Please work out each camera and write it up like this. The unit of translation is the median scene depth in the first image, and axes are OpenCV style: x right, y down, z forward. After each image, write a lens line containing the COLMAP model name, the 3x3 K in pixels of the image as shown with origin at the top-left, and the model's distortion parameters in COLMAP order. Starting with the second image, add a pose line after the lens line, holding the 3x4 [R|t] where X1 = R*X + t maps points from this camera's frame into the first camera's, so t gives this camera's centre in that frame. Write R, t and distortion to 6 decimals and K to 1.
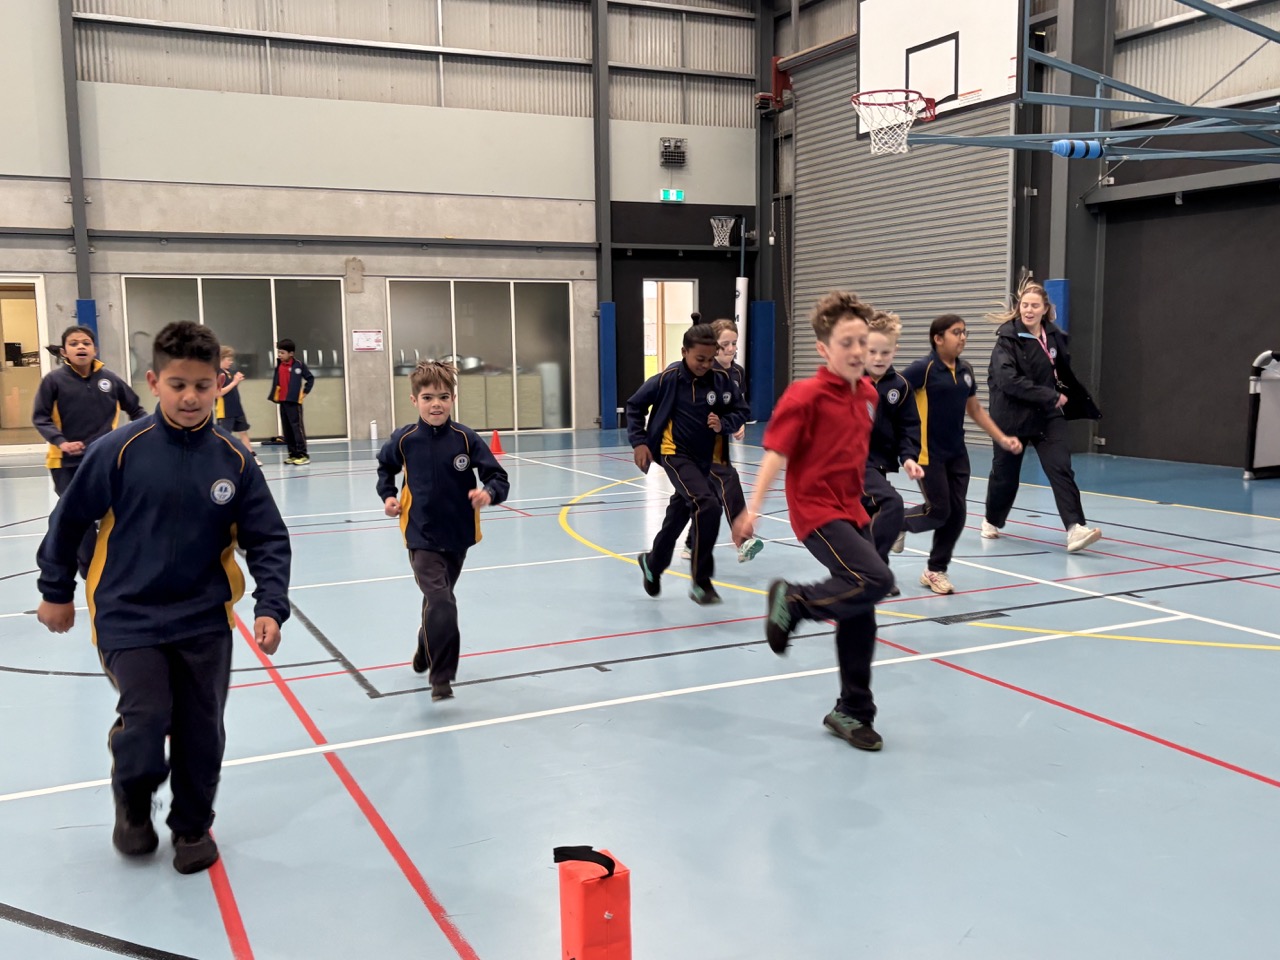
lens RADIAL K [[1275.3, 0, 639.0], [0, 1275.3, 479.2], [0, 0, 1]] dist [0.006661, 0.000000]
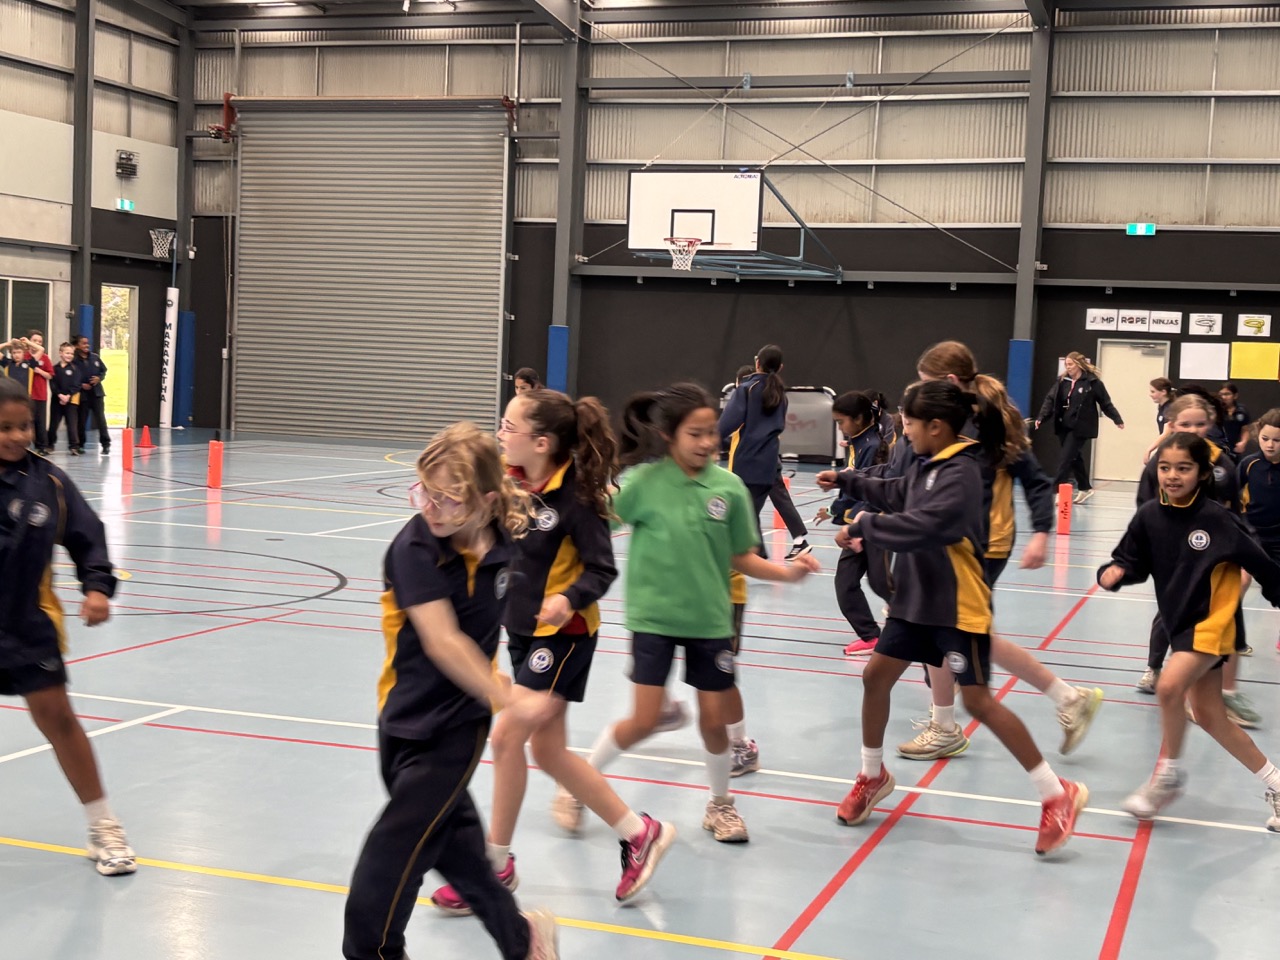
lens RADIAL K [[1820.1, 0, 639.6], [0, 1820.1, 481.1], [0, 0, 1]] dist [0.046576, 0.000000]
pose [[0.679280, -0.005813, 0.733856, -0.795996], [0.025934, 0.999534, -0.016087, 0.037711], [-0.733421, 0.029959, 0.679114, -0.318169]]
